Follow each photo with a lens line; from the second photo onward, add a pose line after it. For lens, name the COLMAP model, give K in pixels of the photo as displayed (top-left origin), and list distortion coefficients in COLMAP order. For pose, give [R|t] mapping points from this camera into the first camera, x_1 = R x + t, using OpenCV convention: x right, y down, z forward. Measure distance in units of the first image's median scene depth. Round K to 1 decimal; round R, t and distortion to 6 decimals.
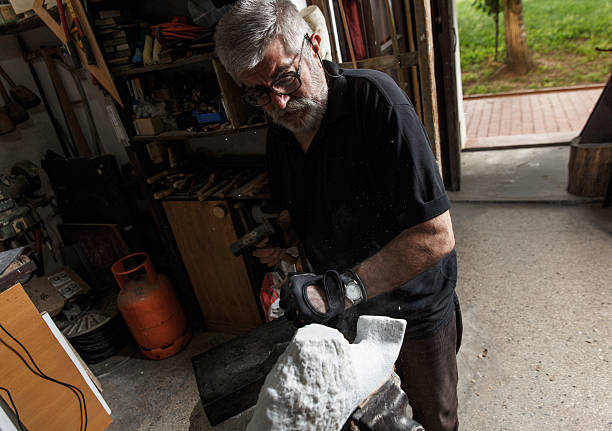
lens RADIAL K [[428.4, 0, 325.6], [0, 428.4, 211.4], [0, 0, 1]] dist [-0.013574, -0.001152]
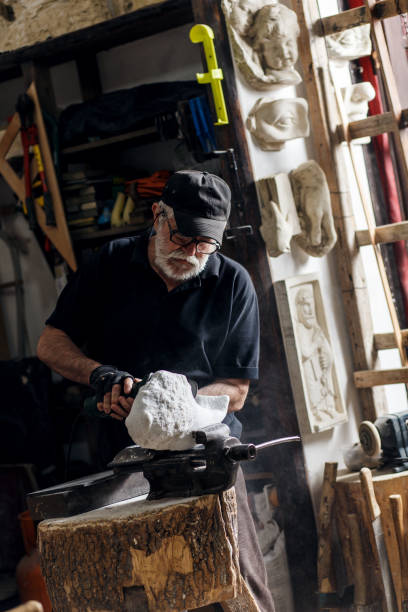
lens RADIAL K [[1587.6, 0, 204.0], [0, 1587.6, 306.0], [0, 0, 1]] dist [0.013409, -0.382944]
pose [[0.946511, 0.032708, -0.321009, 0.714897], [-0.136915, 0.941560, -0.307763, 0.704986], [0.292183, 0.335252, 0.895676, -1.598920]]
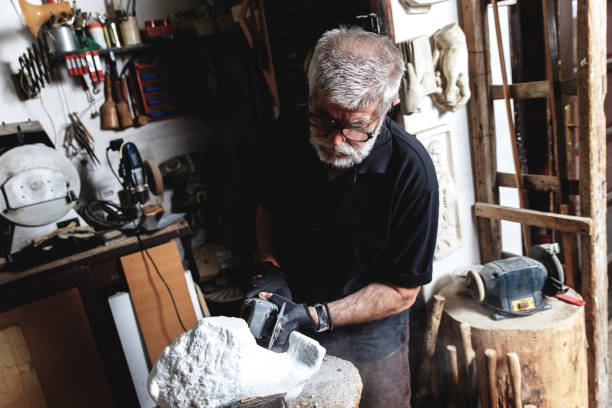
lens RADIAL K [[499.1, 0, 303.1], [0, 499.1, 201.4], [0, 0, 1]] dist [0.011836, 0.004642]
pose [[0.820499, 0.199229, -0.535807, 0.330582], [-0.231216, 0.972872, 0.007673, -0.038425], [0.522800, 0.117591, 0.844306, -0.030522]]
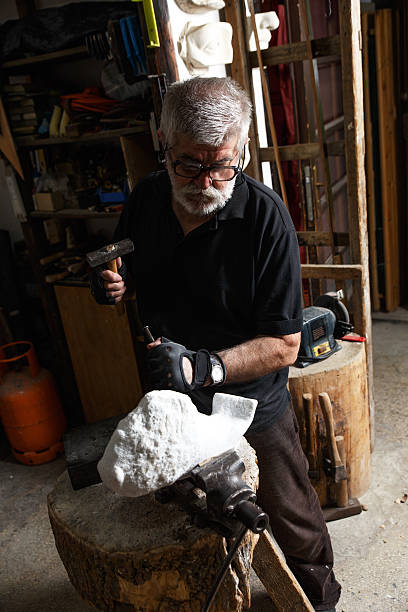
lens RADIAL K [[583.5, 0, 204.0], [0, 583.5, 306.0], [0, 0, 1]] dist [0.010263, 0.014733]
pose [[0.988786, 0.091986, -0.117649, 0.096692], [-0.096552, 0.994757, -0.033713, 0.037734], [0.113931, 0.044694, 0.992483, -0.224032]]
